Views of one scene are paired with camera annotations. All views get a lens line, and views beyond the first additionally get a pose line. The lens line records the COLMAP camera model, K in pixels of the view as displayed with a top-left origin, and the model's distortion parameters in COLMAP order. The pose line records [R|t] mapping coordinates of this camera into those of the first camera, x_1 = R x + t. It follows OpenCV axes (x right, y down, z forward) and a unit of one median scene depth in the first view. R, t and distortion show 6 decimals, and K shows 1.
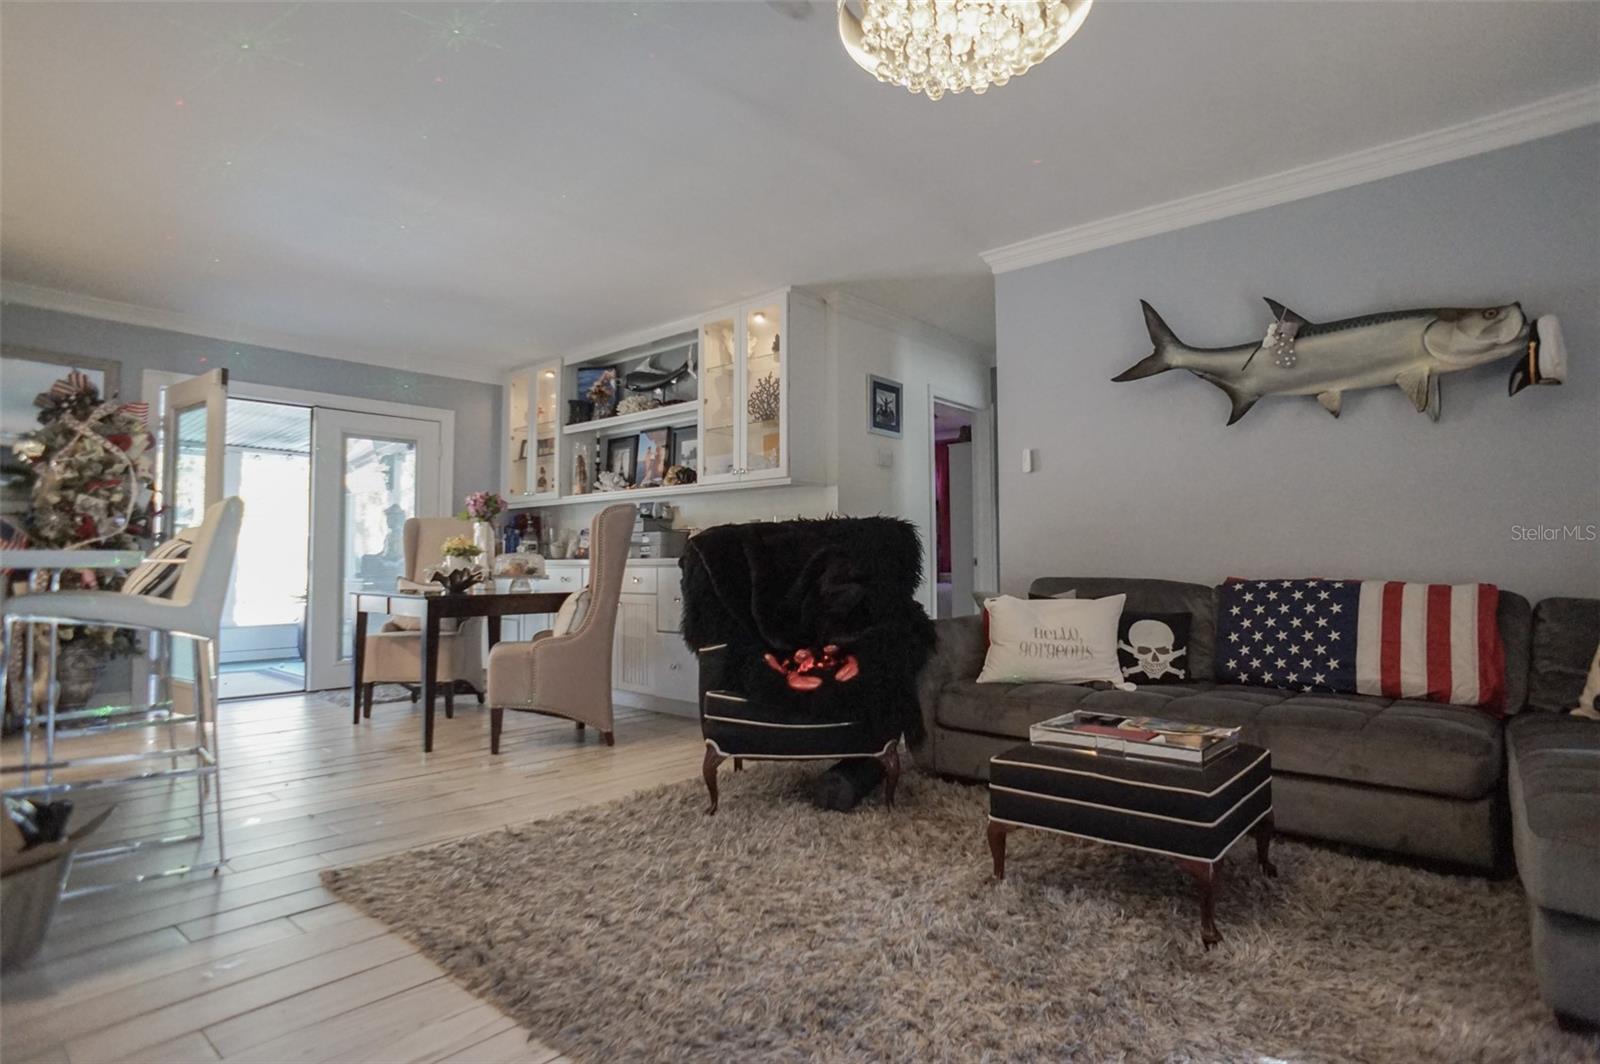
lens RADIAL K [[856.0, 0, 811.2], [0, 856.0, 520.5], [0, 0, 1]] dist [-0.078524, 0.053679]
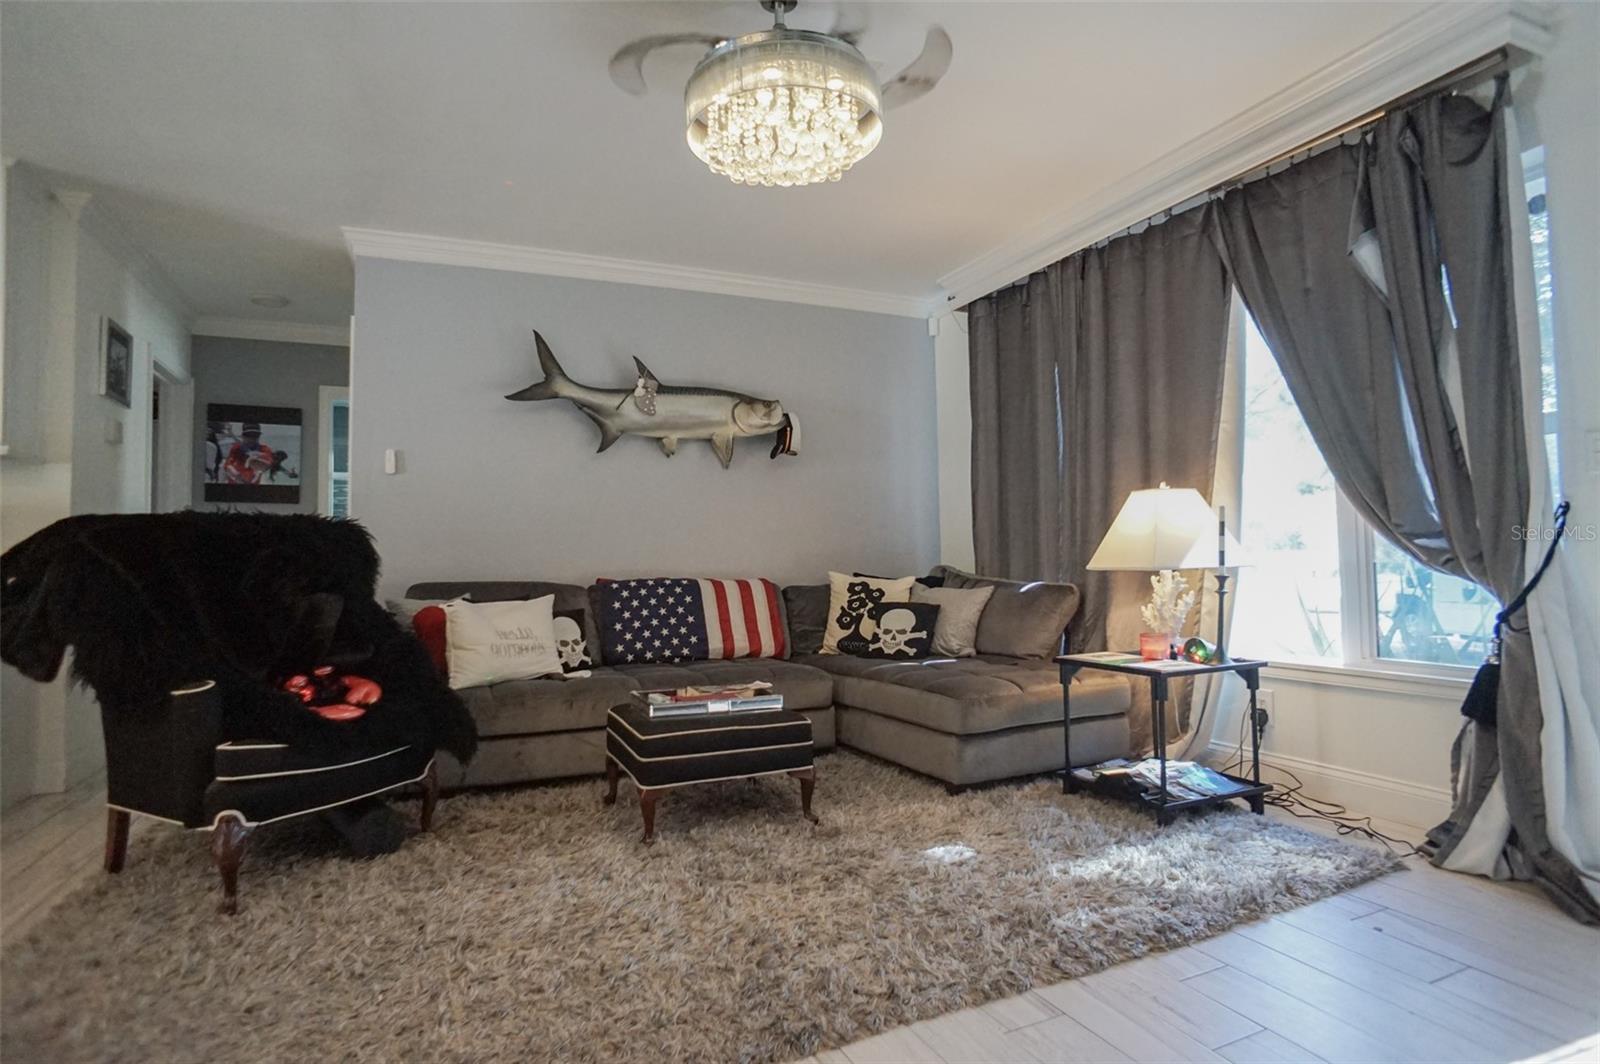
lens RADIAL K [[856.0, 0, 811.2], [0, 856.0, 520.5], [0, 0, 1]] dist [-0.078524, 0.053679]
pose [[0.415185, 0.040915, 0.908817, -0.551373], [-0.031216, 0.999041, -0.030716, 0.013647], [-0.909201, -0.015617, 0.416064, 0.239746]]
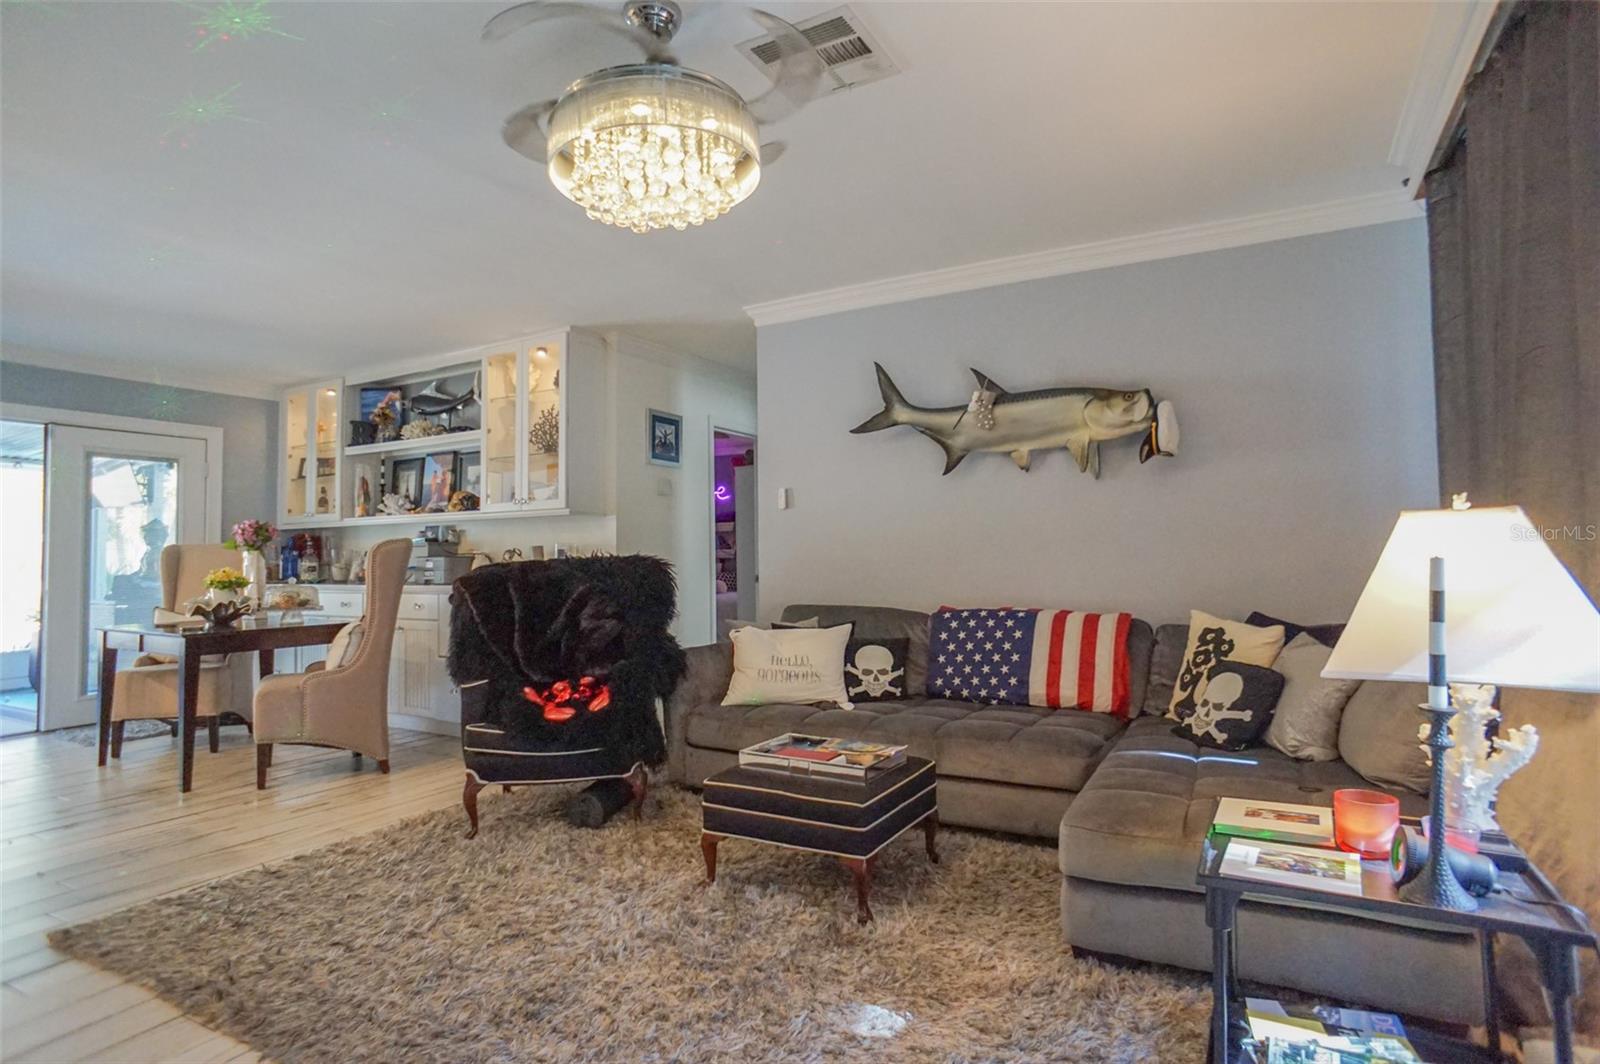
lens RADIAL K [[856.0, 0, 811.2], [0, 856.0, 520.5], [0, 0, 1]] dist [-0.078524, 0.053679]
pose [[0.979428, -0.000897, 0.201791, 0.088208], [-0.000291, 0.999983, 0.005859, -0.065221], [-0.201793, -0.005797, 0.979411, -0.137760]]
